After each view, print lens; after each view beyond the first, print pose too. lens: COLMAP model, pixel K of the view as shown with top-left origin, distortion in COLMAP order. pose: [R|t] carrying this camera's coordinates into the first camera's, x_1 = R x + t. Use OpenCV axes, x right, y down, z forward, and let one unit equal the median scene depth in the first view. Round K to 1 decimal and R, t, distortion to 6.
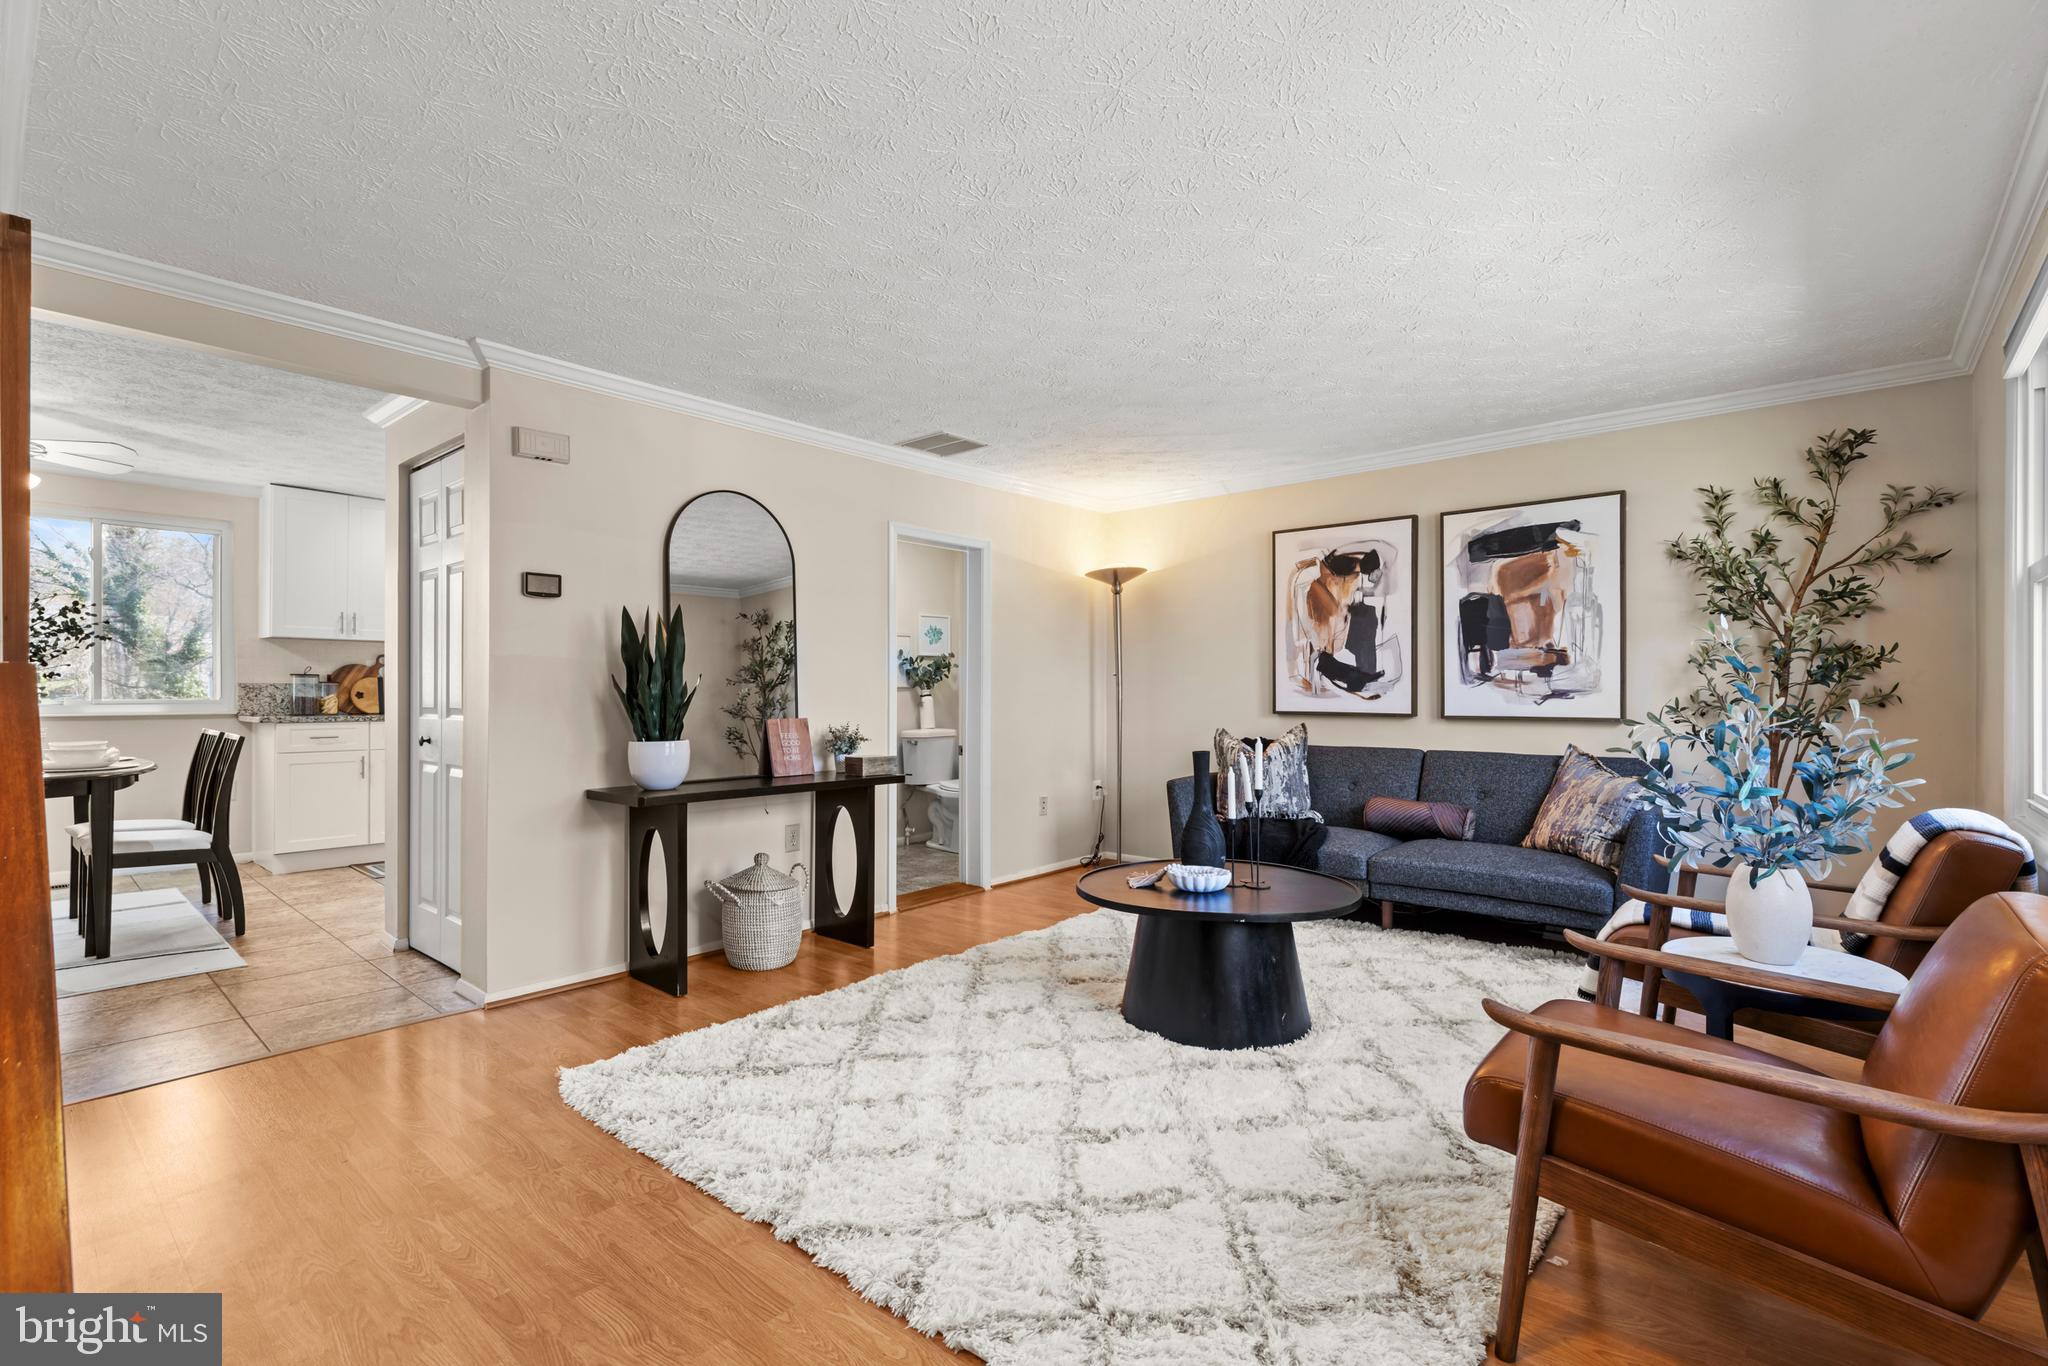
lens RADIAL K [[918.2, 0, 1020.5], [0, 918.2, 689.3], [0, 0, 1]] dist [0.014746, -0.001977]
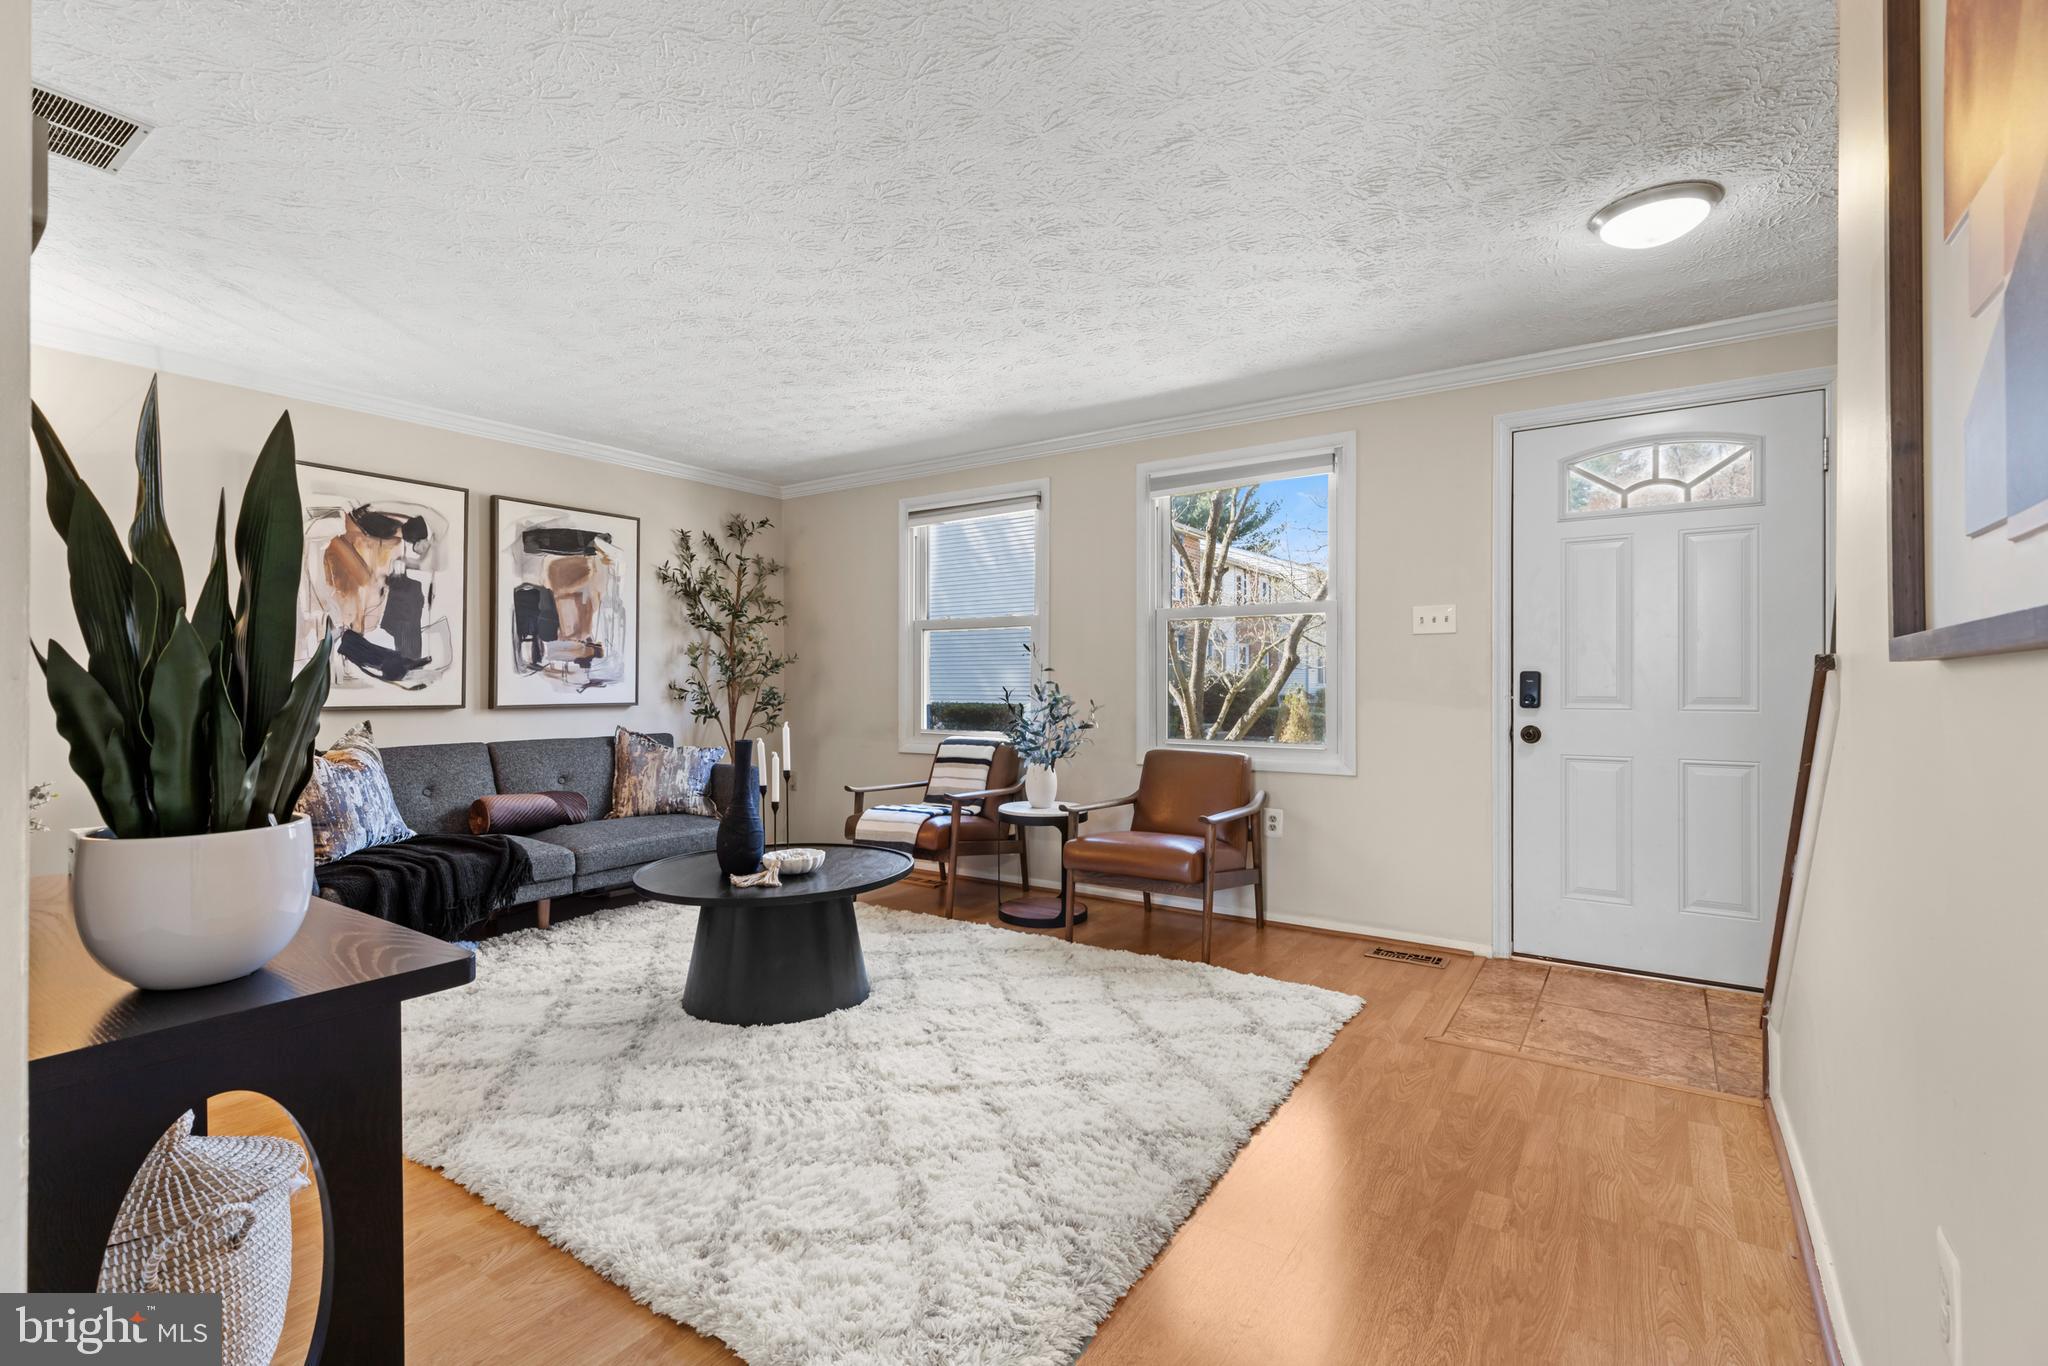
lens RADIAL K [[918.2, 0, 1020.9], [0, 918.2, 679.0], [0, 0, 1]] dist [0.014746, -0.001977]
pose [[-0.110902, 0.002117, 0.993829, -0.579150], [-0.003958, 0.999989, -0.002572, 0.000970], [-0.993823, -0.004219, -0.110893, 0.577737]]
